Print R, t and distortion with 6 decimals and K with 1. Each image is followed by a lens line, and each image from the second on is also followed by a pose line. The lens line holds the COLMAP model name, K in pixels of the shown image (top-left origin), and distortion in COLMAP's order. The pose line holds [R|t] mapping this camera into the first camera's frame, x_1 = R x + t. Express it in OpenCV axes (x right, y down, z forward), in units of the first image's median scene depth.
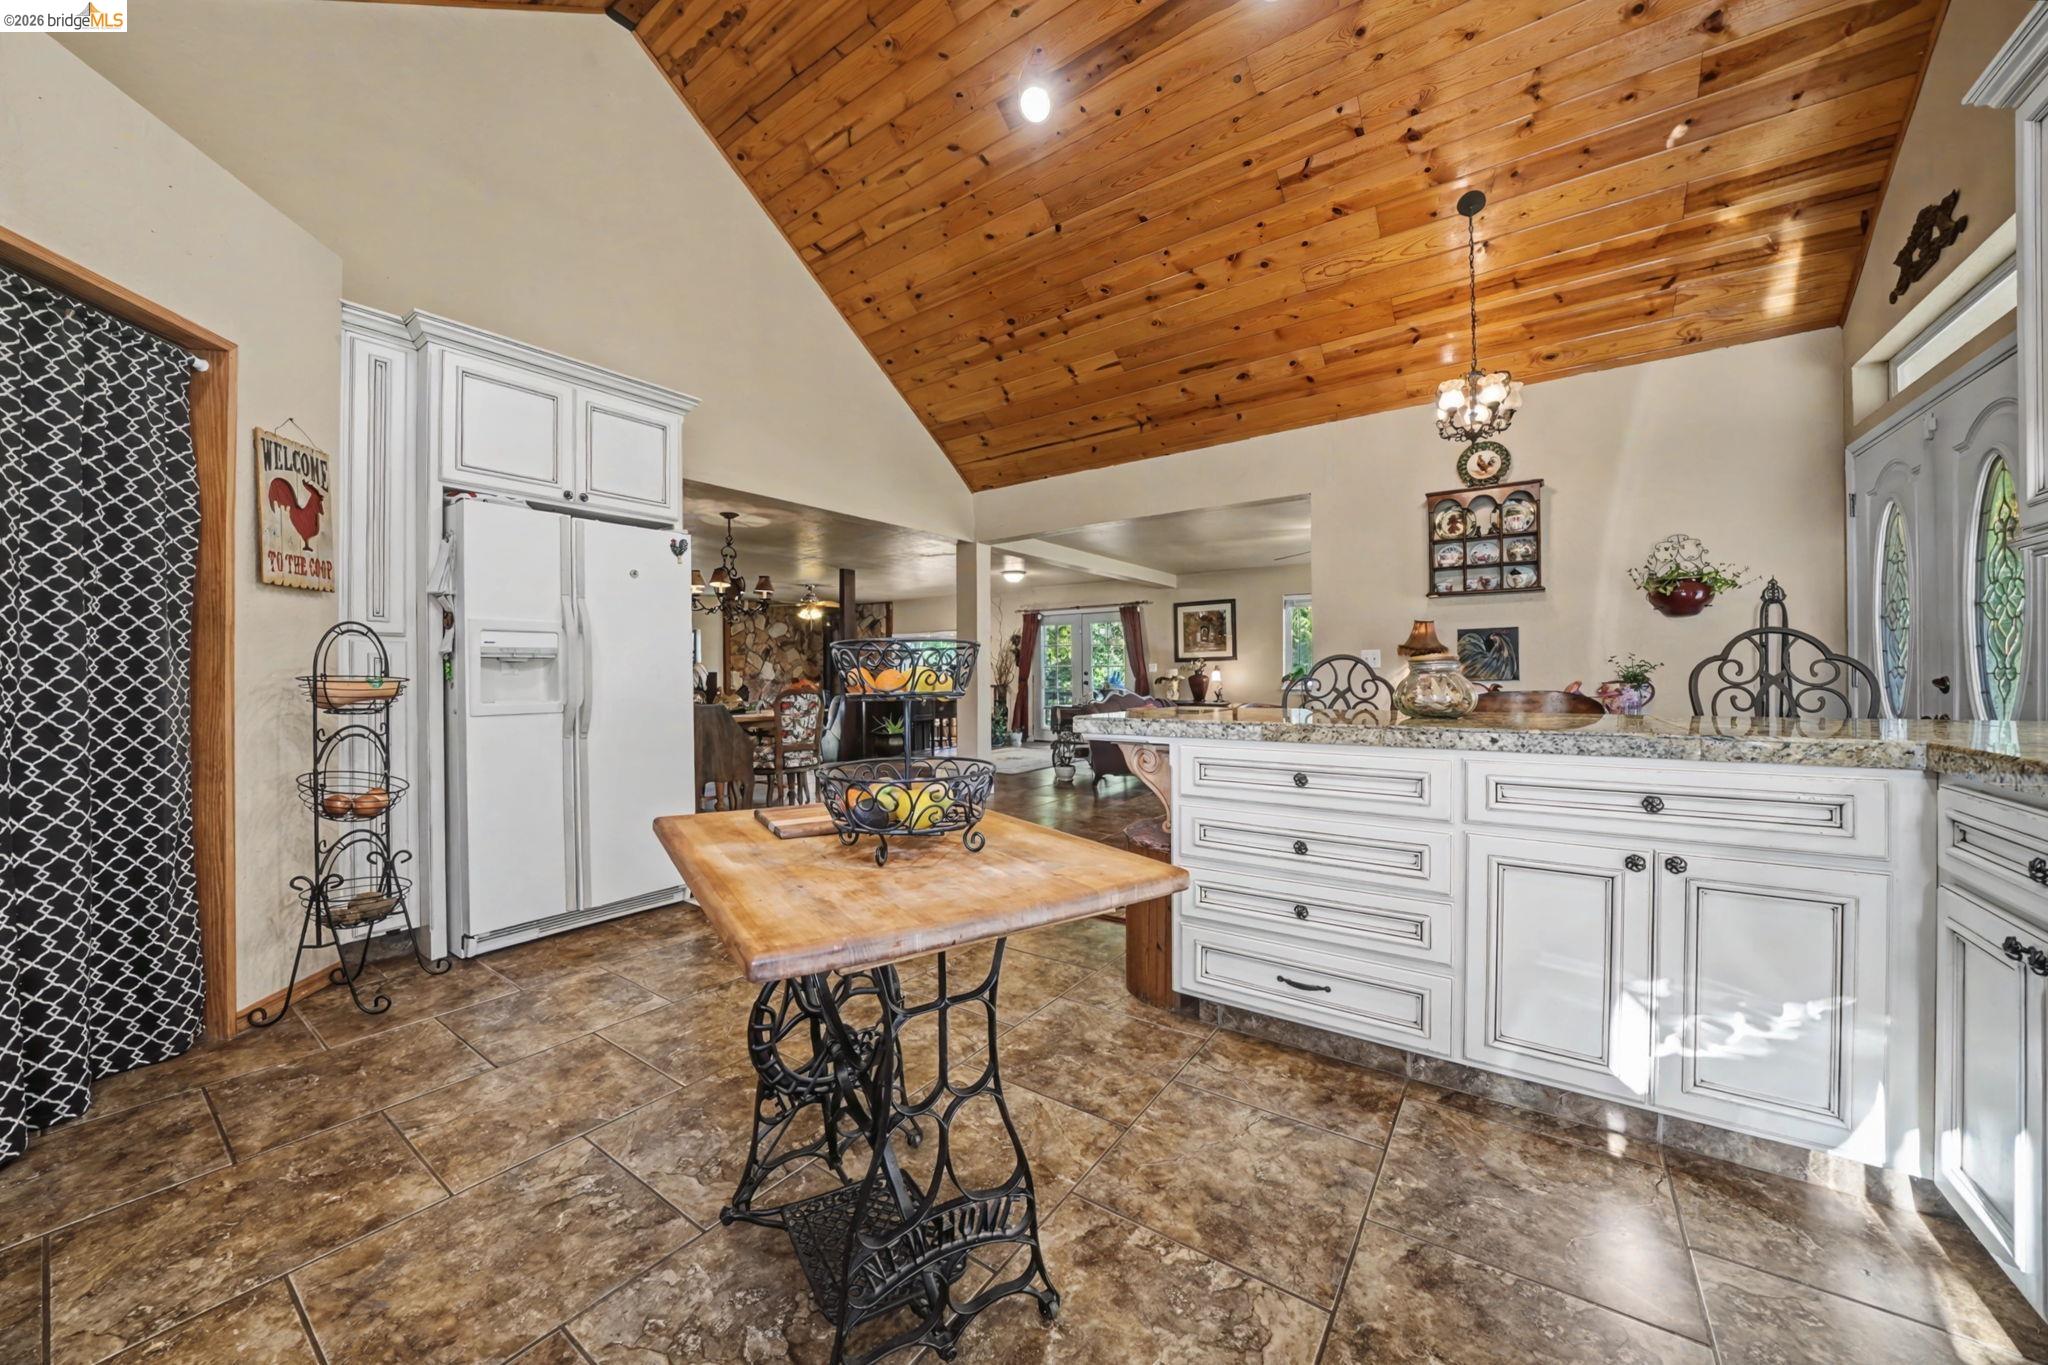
lens RADIAL K [[737.4, 0, 1015.5], [0, 737.4, 674.1], [0, 0, 1]] dist [-0.001350, -0.000068]
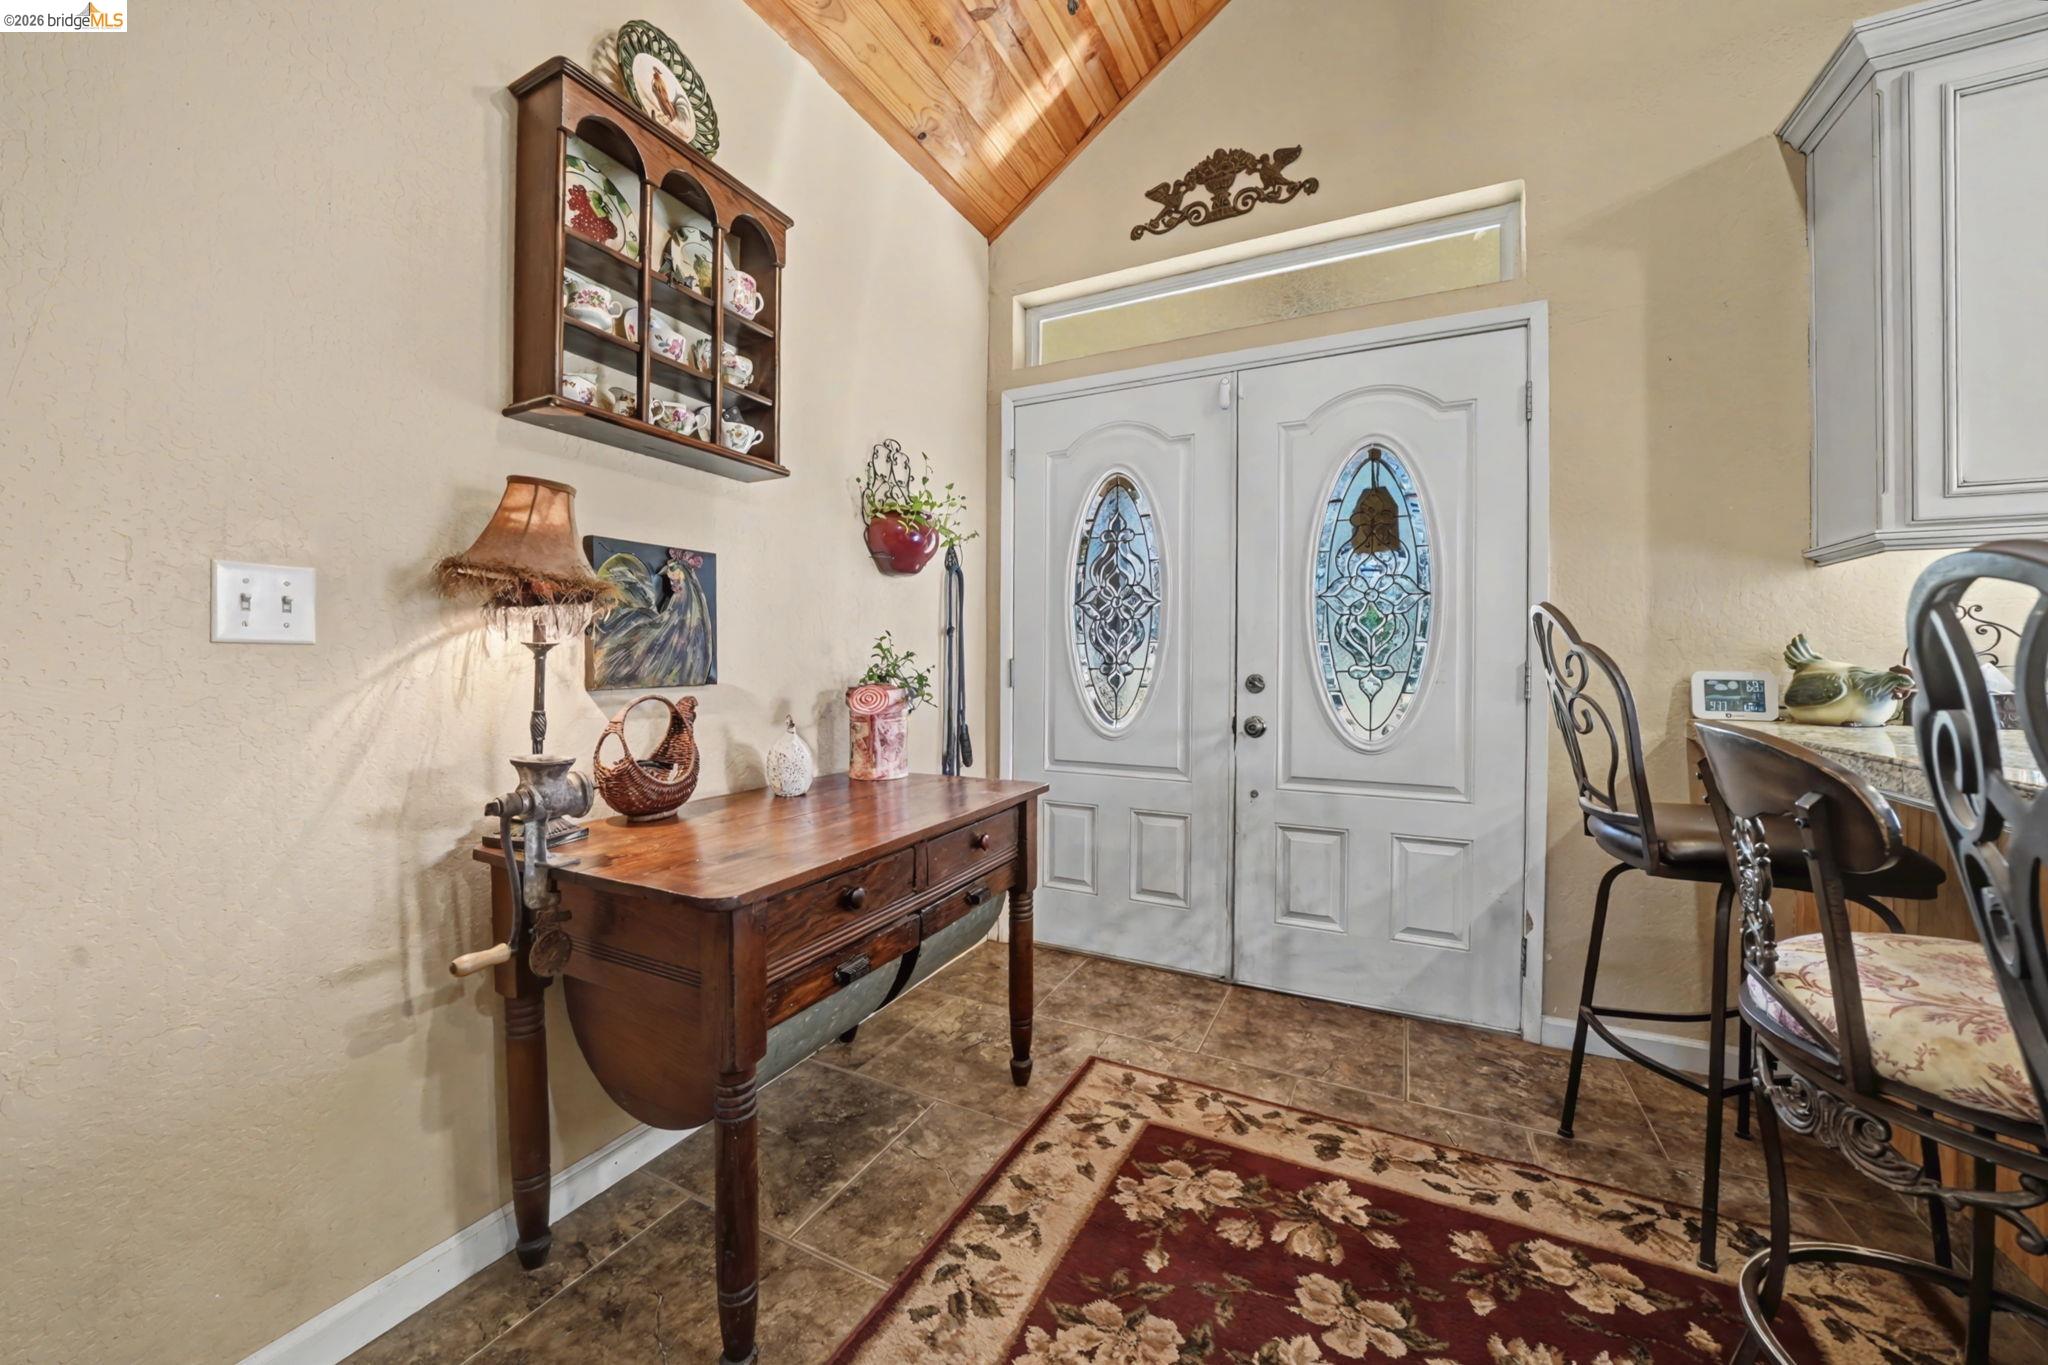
lens RADIAL K [[747.4, 0, 1017.4], [0, 747.4, 665.7], [0, 0, 1]] dist [-0.020521, 0.000009]
pose [[-0.146550, -0.000766, 0.989203, 0.250901], [-0.004477, 0.999990, 0.000112, -0.003498], [-0.989193, -0.004413, -0.146552, 0.892459]]
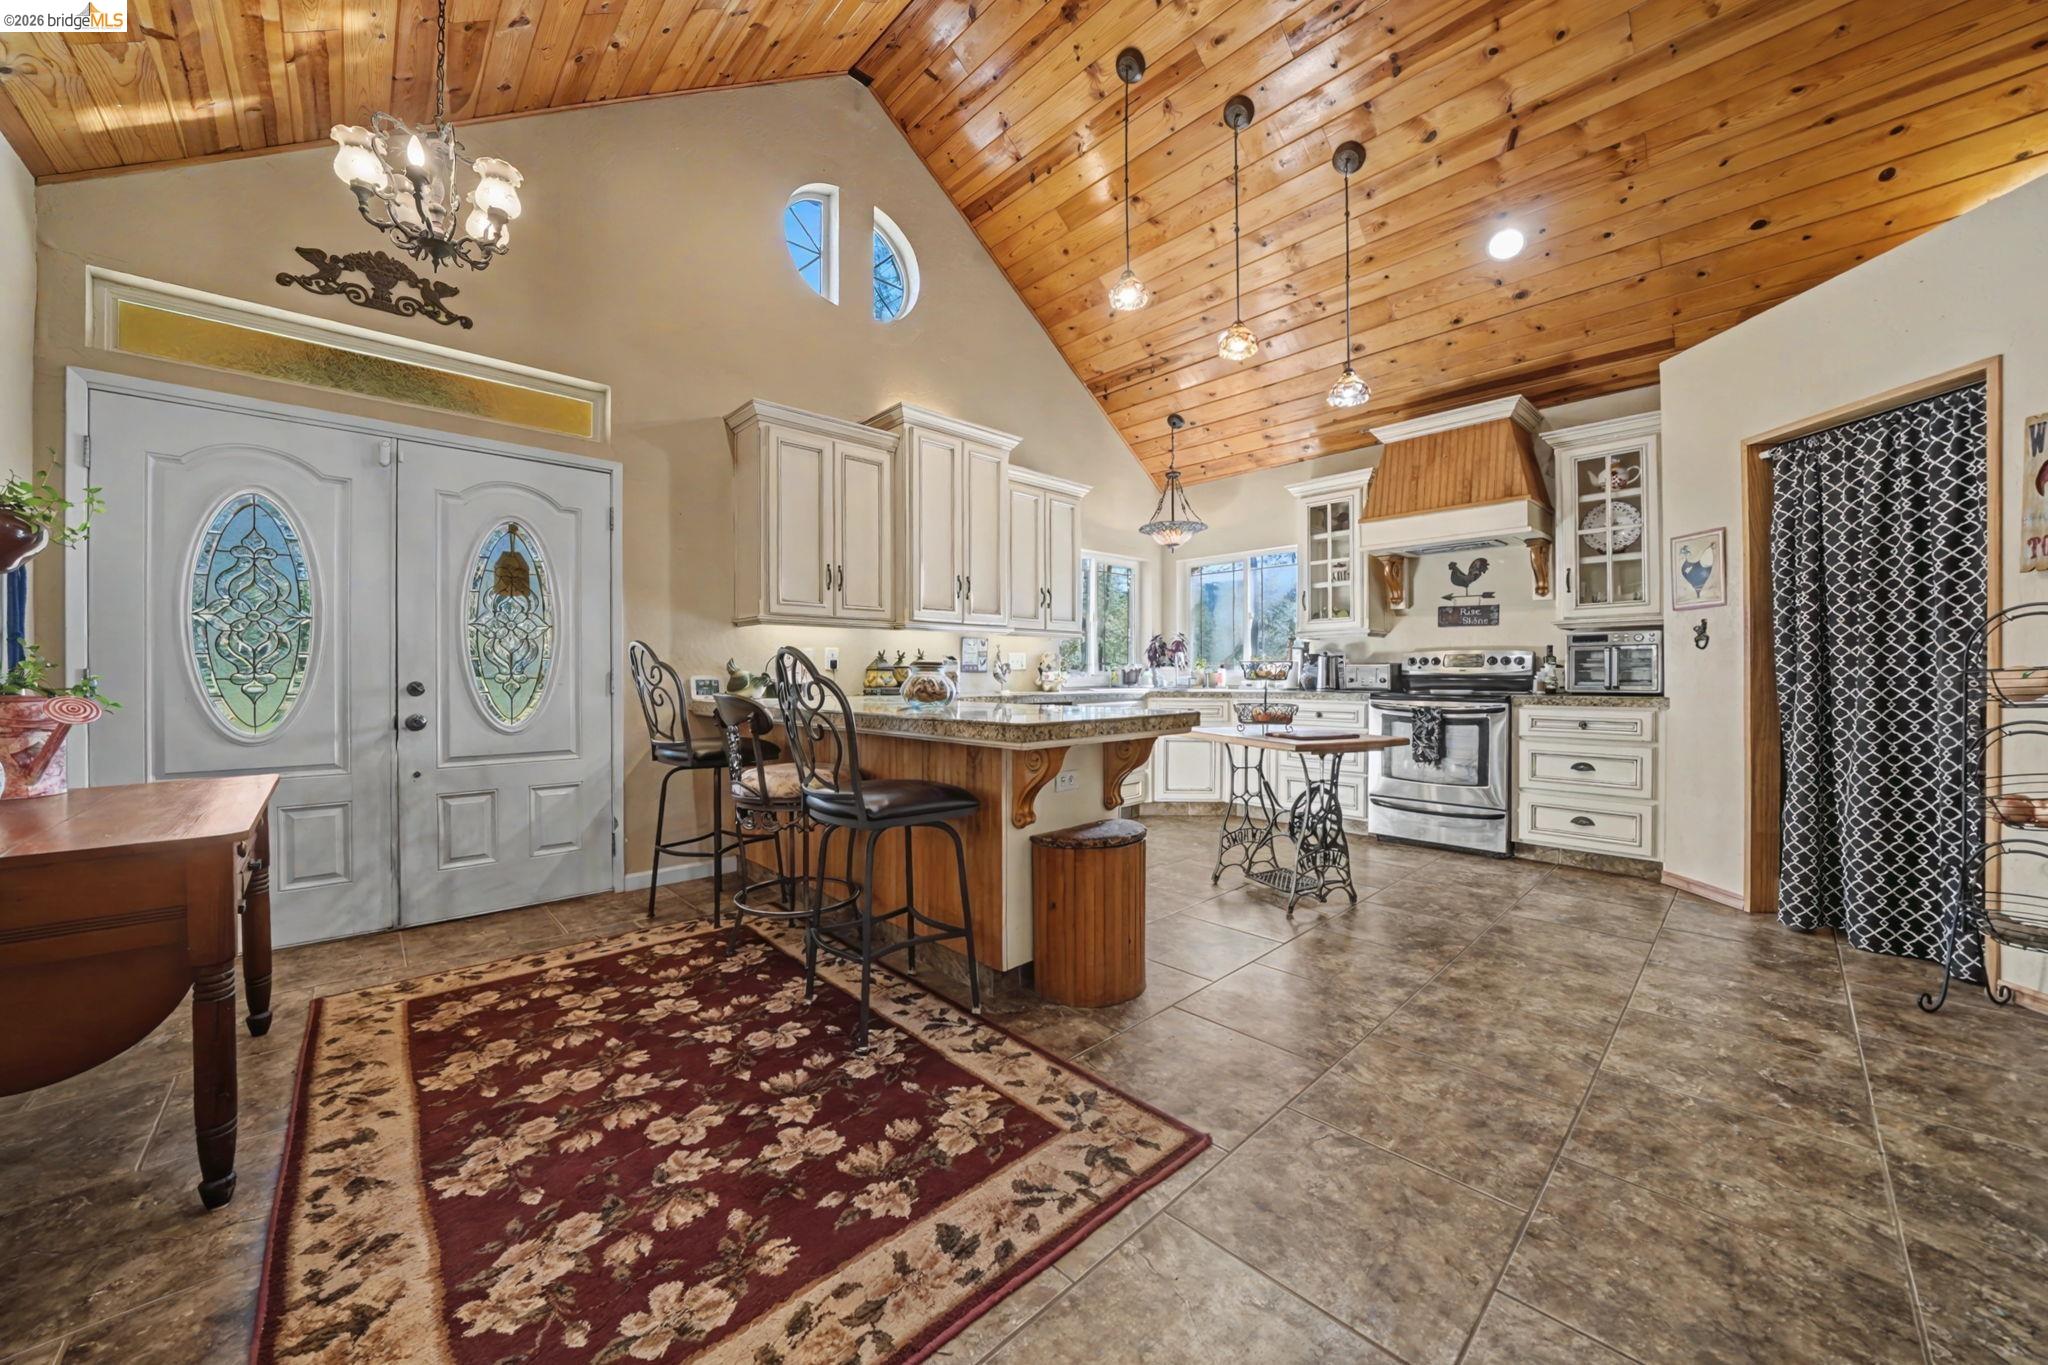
lens RADIAL K [[737.4, 0, 1015.5], [0, 737.4, 674.1], [0, 0, 1]] dist [-0.001350, -0.000068]
pose [[-0.981392, 0.008044, 0.191846, 0.077591], [0.007780, 0.999967, -0.002133, 0.001213], [-0.191857, -0.000601, -0.981423, 1.218943]]
